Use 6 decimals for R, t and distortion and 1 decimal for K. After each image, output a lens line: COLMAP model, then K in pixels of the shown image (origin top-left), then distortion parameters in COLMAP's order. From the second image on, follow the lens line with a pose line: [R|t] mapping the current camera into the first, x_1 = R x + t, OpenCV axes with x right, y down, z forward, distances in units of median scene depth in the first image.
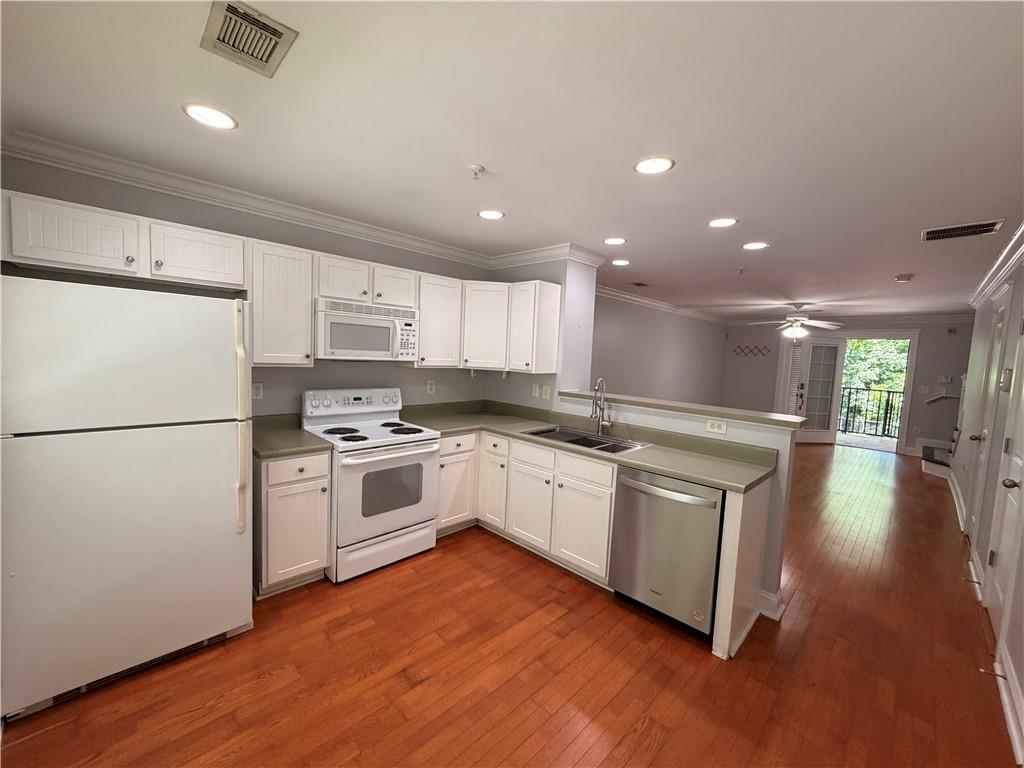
lens RADIAL K [[408.4, 0, 512.0], [0, 408.4, 384.0], [0, 0, 1]] dist [0.000861, 0.000084]
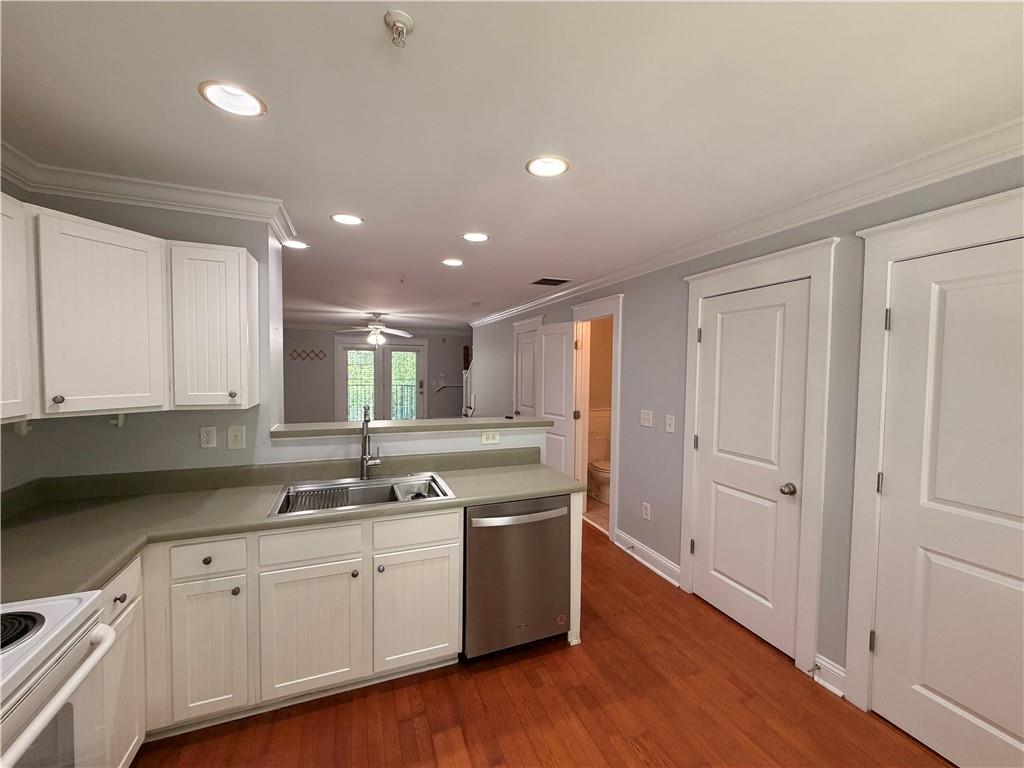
lens RADIAL K [[408.4, 0, 512.0], [0, 408.4, 384.0], [0, 0, 1]] dist [0.000861, 0.000084]
pose [[0.405972, -0.076434, 0.910684, -0.328367], [0.076749, 0.995828, 0.049366, -0.062734], [-0.910657, 0.049852, 0.410144, 0.431201]]
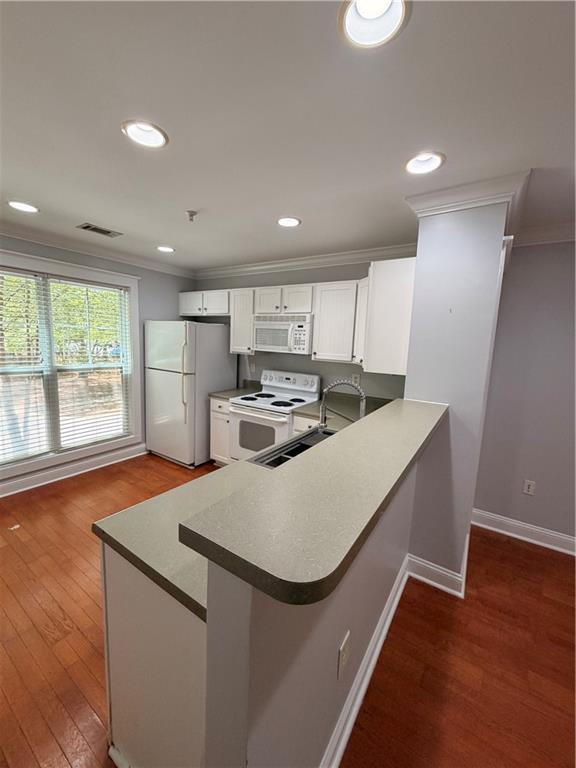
lens RADIAL K [[306.3, 0, 288.0], [0, 306.3, 384.0], [0, 0, 1]] dist [0.000861, 0.000084]
pose [[0.196227, 0.104638, -0.974959, 0.730593], [-0.107095, 0.990629, 0.084765, -0.041086], [0.974692, 0.087780, 0.205595, 0.783530]]
